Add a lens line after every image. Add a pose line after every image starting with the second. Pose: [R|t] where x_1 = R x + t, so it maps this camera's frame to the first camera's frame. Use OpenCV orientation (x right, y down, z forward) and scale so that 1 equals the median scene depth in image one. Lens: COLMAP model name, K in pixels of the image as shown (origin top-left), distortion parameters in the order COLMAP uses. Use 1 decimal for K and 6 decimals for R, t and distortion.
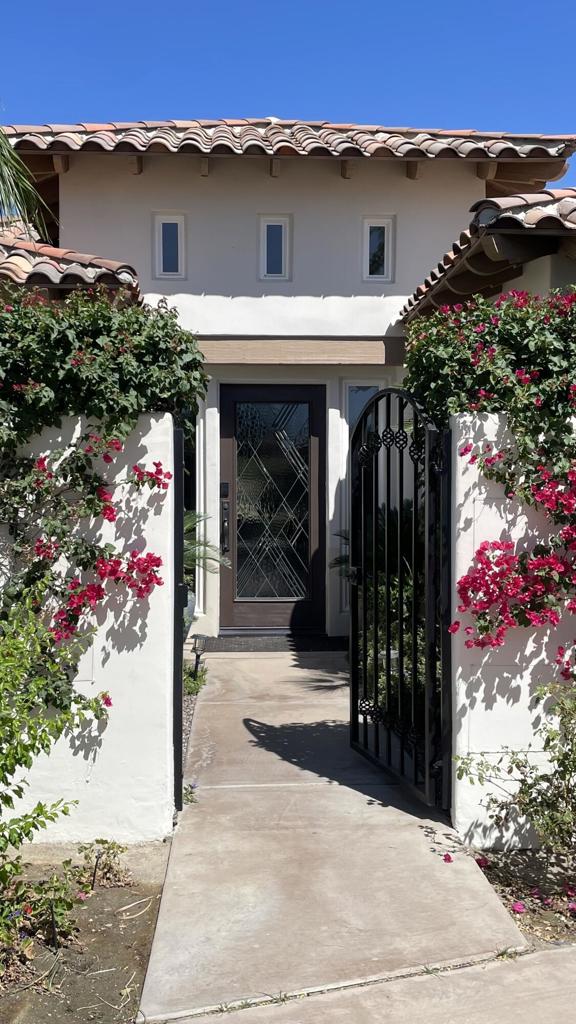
lens RADIAL K [[1023.0, 0, 289.4], [0, 1023.0, 509.2], [0, 0, 1]] dist [0.034420, 0.000000]
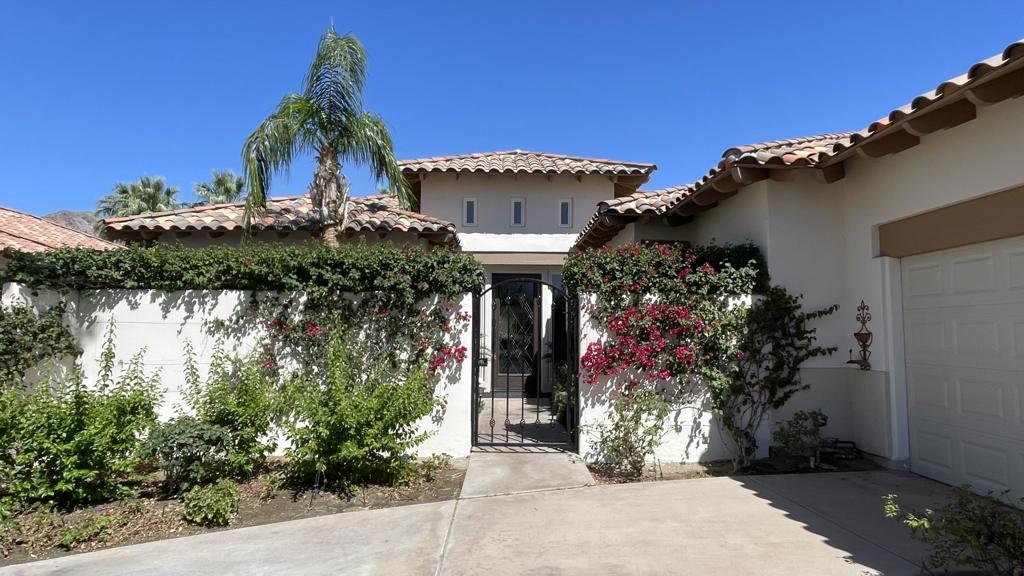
lens RADIAL K [[576.4, 0, 508.2], [0, 576.4, 287.2], [0, 0, 1]] dist [-0.004668, -0.000702]
pose [[0.999049, 0.004042, -0.043418, 0.034398], [-0.007598, 0.996598, -0.082063, 0.010113], [0.042939, 0.082315, 0.995681, -0.376390]]
